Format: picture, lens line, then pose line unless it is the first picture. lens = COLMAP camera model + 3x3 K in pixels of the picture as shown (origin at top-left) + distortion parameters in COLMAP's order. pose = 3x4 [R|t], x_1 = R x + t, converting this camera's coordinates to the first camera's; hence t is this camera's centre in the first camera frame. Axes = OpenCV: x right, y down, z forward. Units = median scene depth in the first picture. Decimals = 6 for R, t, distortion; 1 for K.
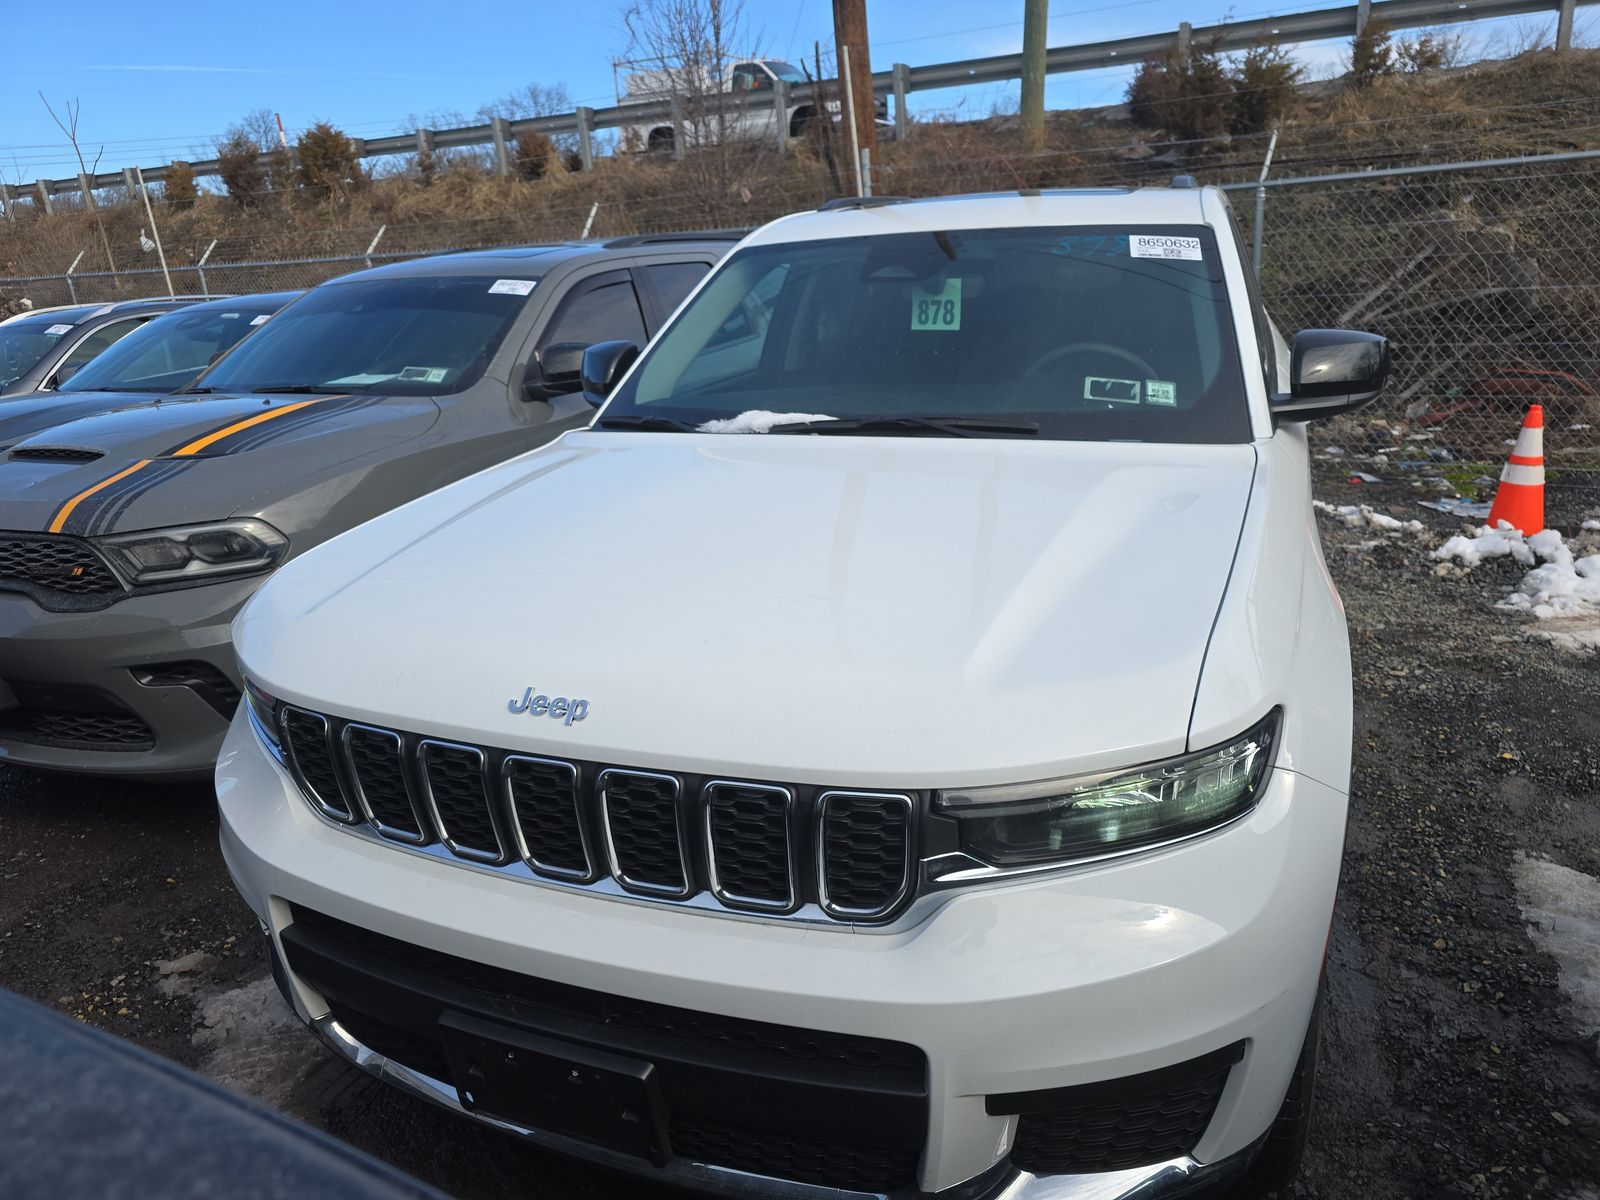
lens RADIAL K [[1129.6, 0, 800.0], [0, 1129.6, 600.0], [0, 0, 1]] dist [0.038502, -0.041783]
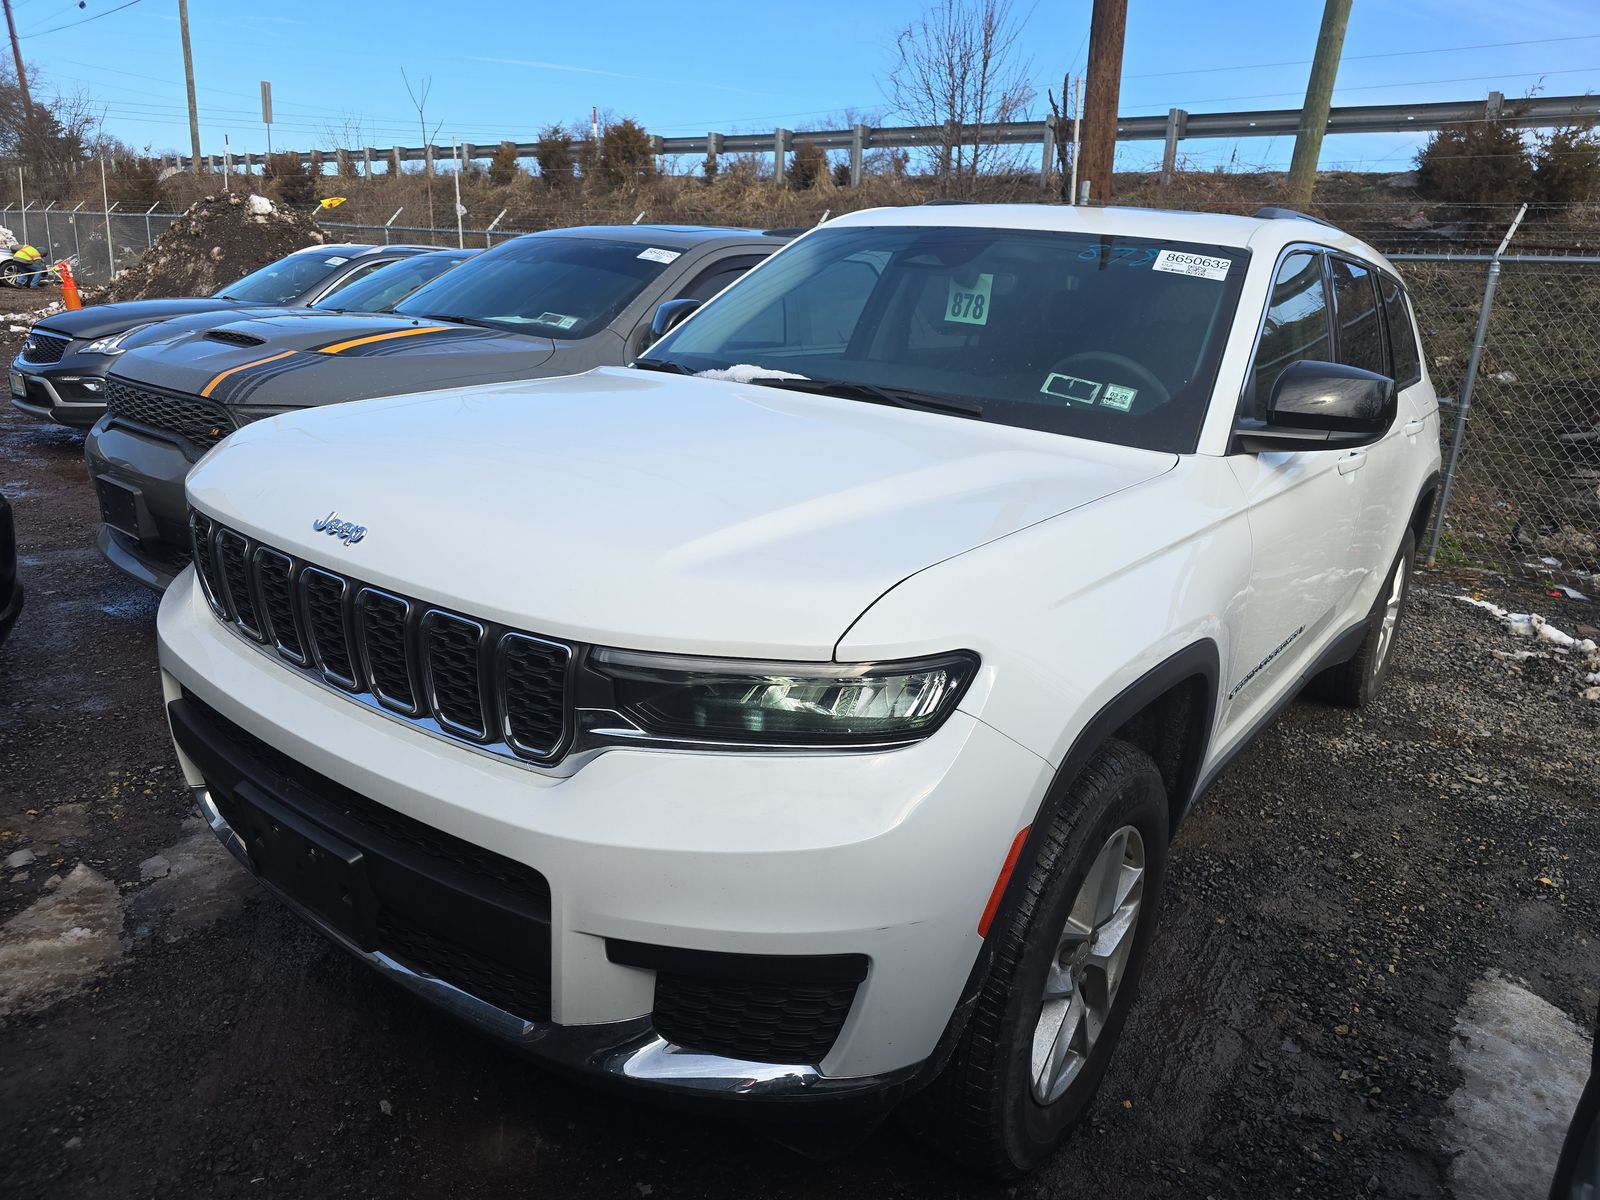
lens RADIAL K [[1129.6, 0, 800.0], [0, 1129.6, 600.0], [0, 0, 1]] dist [0.038502, -0.041783]
pose [[0.959260, 0.182207, -0.215920, 0.180466], [-0.188166, 0.982111, -0.007190, 0.031243], [0.210748, 0.047526, 0.976384, -0.012117]]
